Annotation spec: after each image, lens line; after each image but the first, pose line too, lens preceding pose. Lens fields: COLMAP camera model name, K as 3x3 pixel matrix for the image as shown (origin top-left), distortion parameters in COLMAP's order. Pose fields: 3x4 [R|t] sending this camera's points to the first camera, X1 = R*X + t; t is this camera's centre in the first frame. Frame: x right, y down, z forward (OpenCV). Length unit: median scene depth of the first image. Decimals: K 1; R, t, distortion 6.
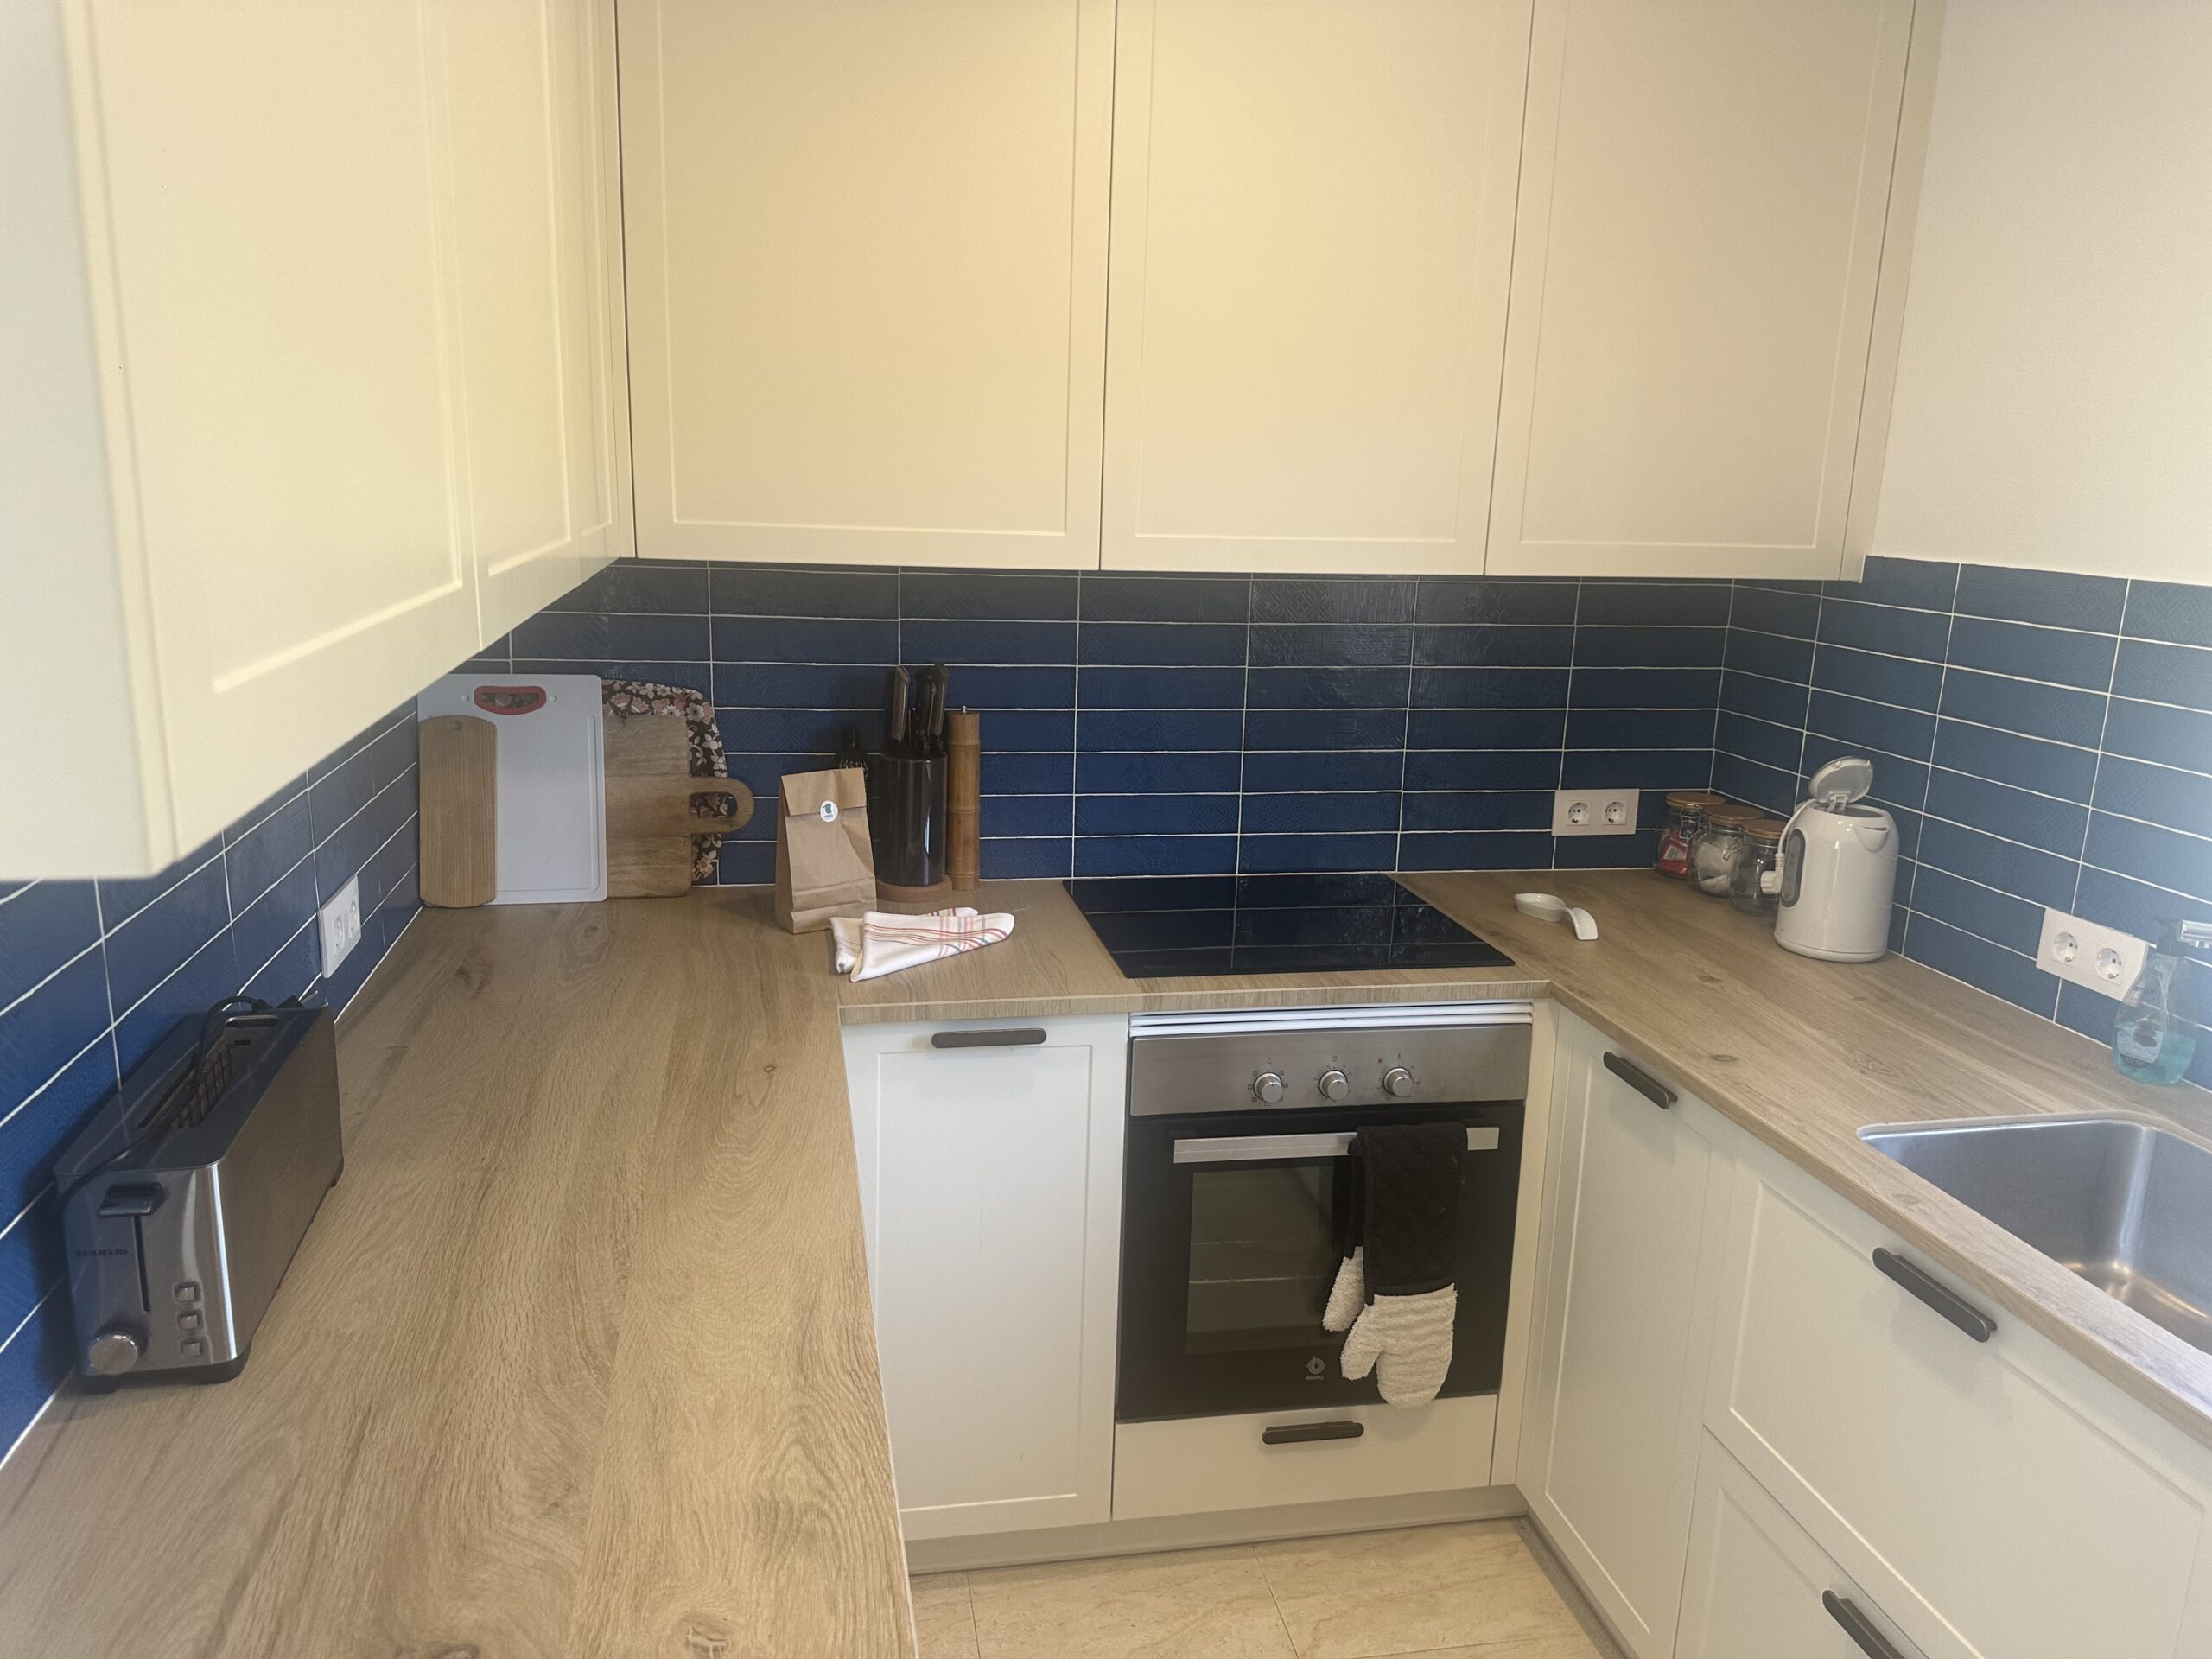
lens RADIAL K [[1576.9, 0, 1098.8], [0, 1576.9, 829.1], [0, 0, 1]] dist [0.076352, -0.080349]
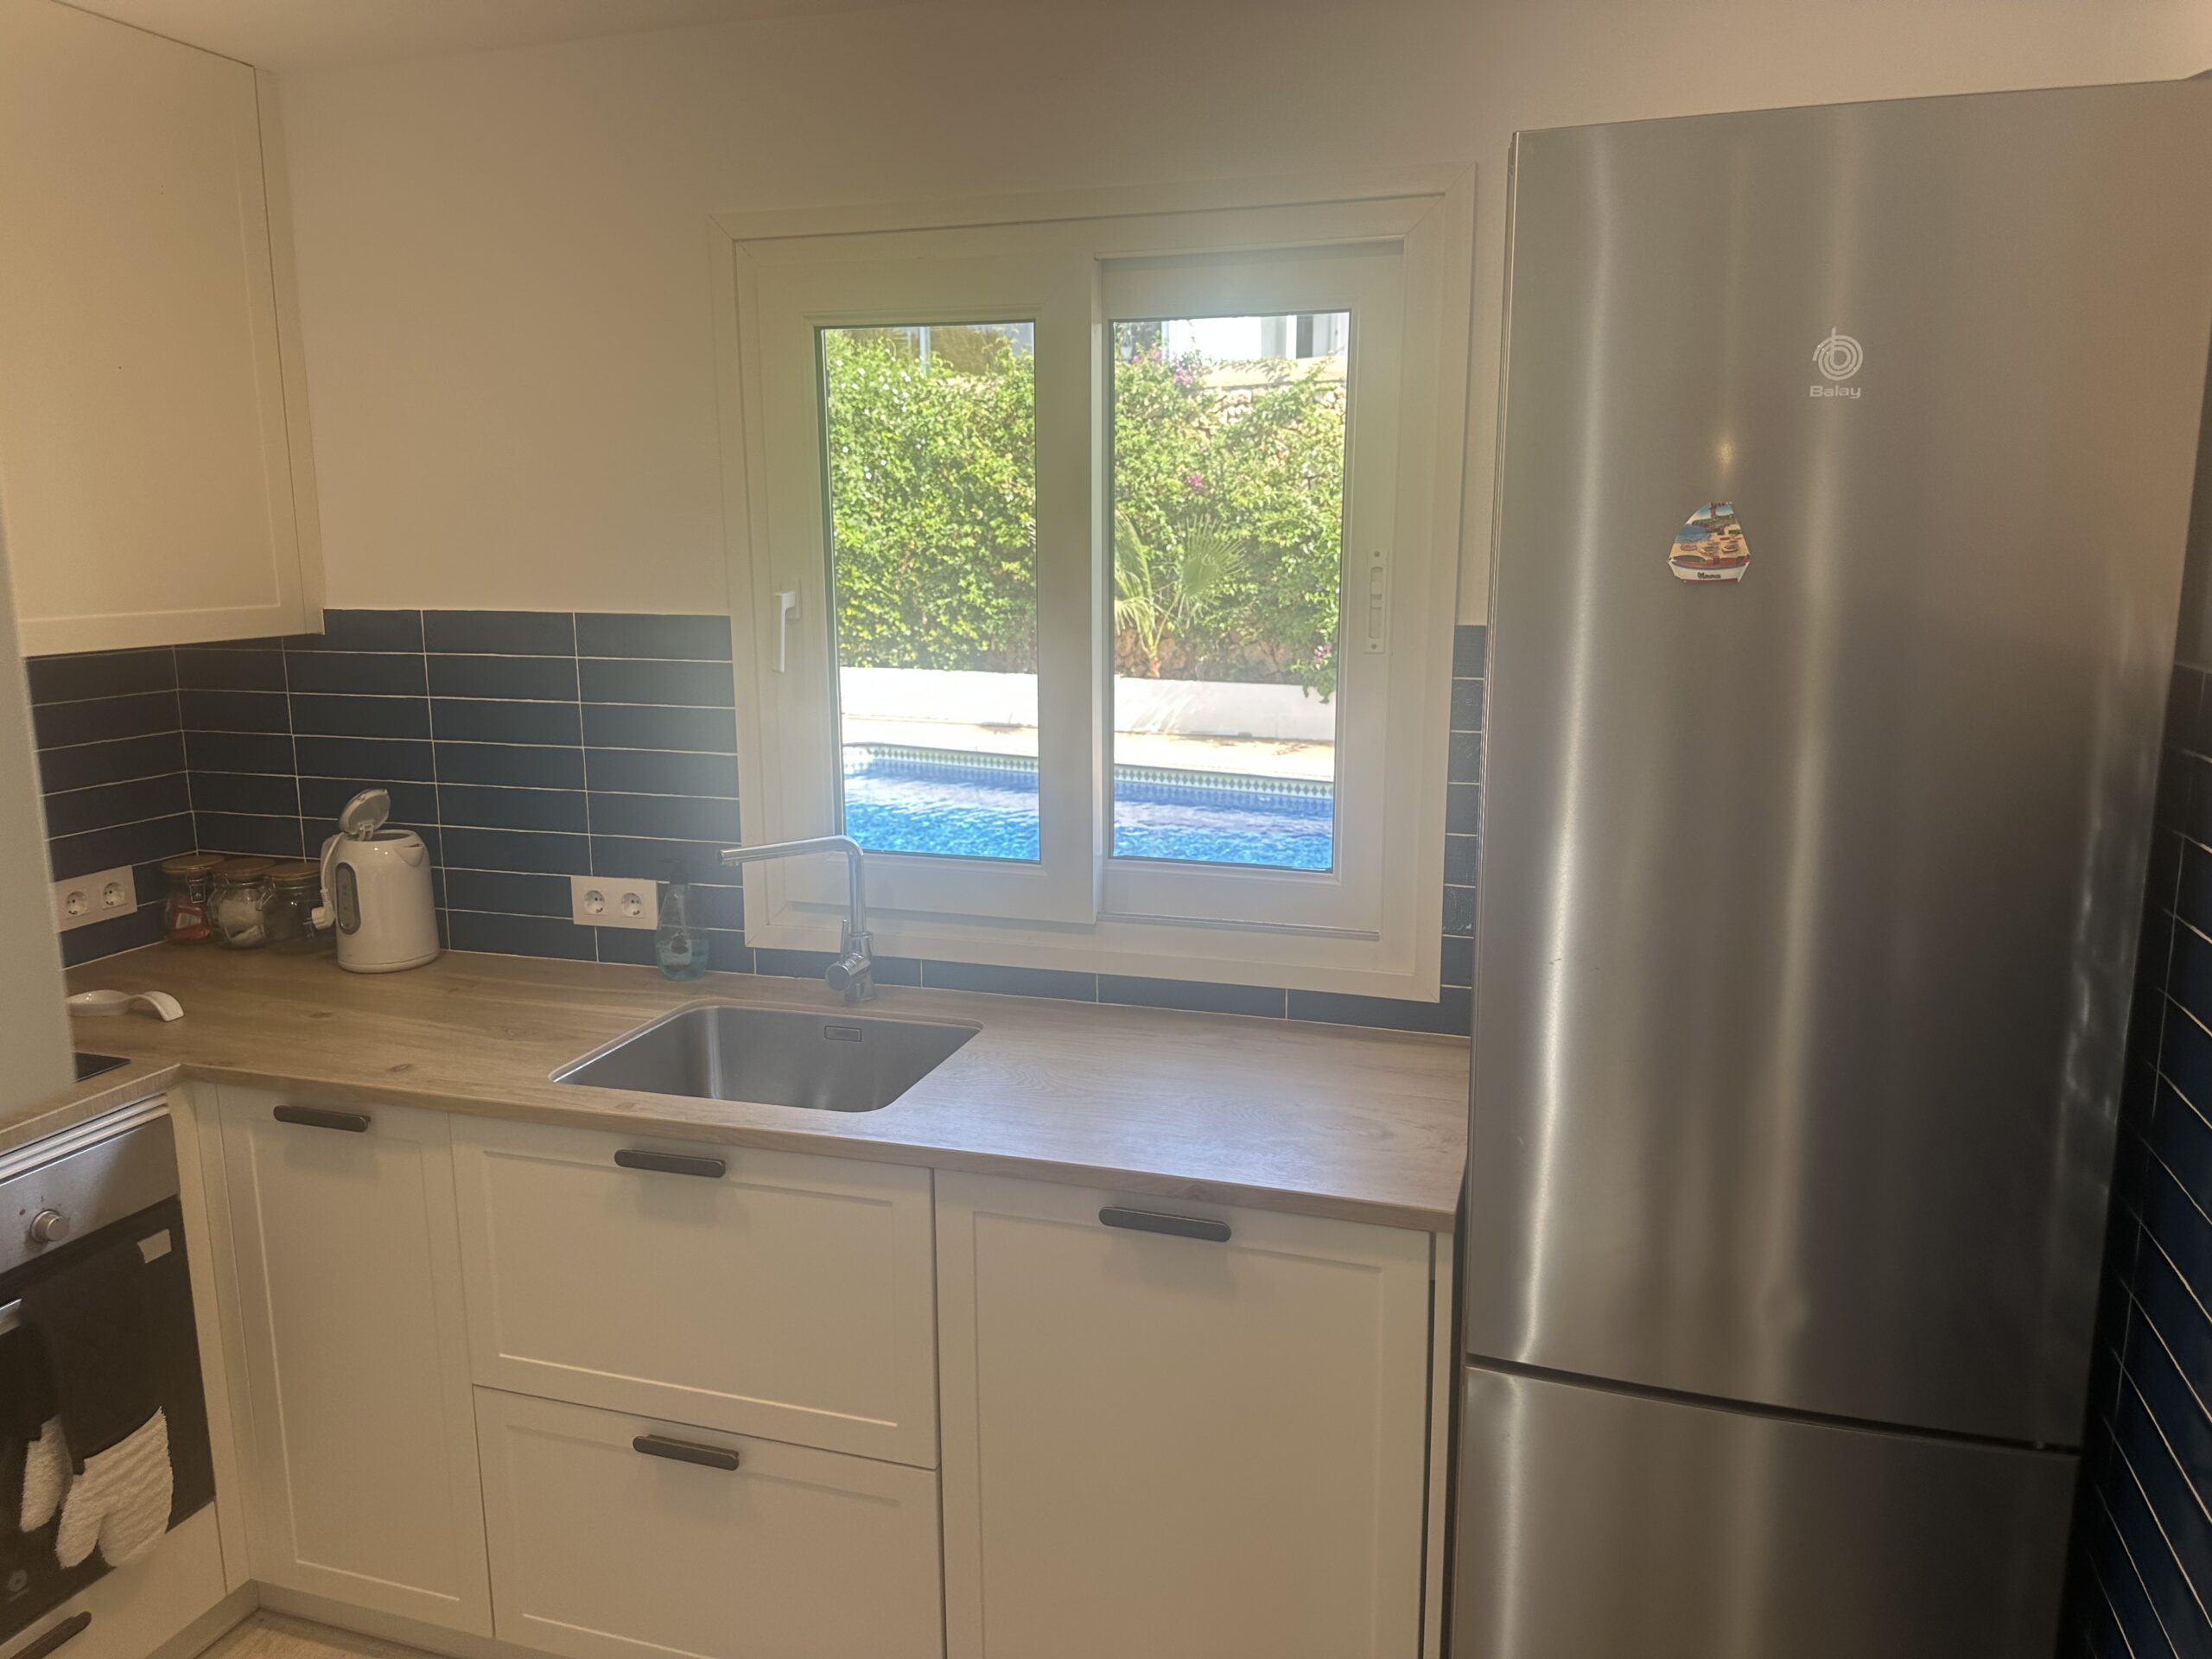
lens RADIAL K [[1576.9, 0, 1116.8], [0, 1576.9, 838.3], [0, 0, 1]] dist [0.076352, -0.080349]
pose [[0.477151, -0.199824, 0.855802, -0.248851], [0.215456, 0.970686, 0.106522, -0.018949], [-0.852001, 0.133561, 0.506217, -0.003143]]
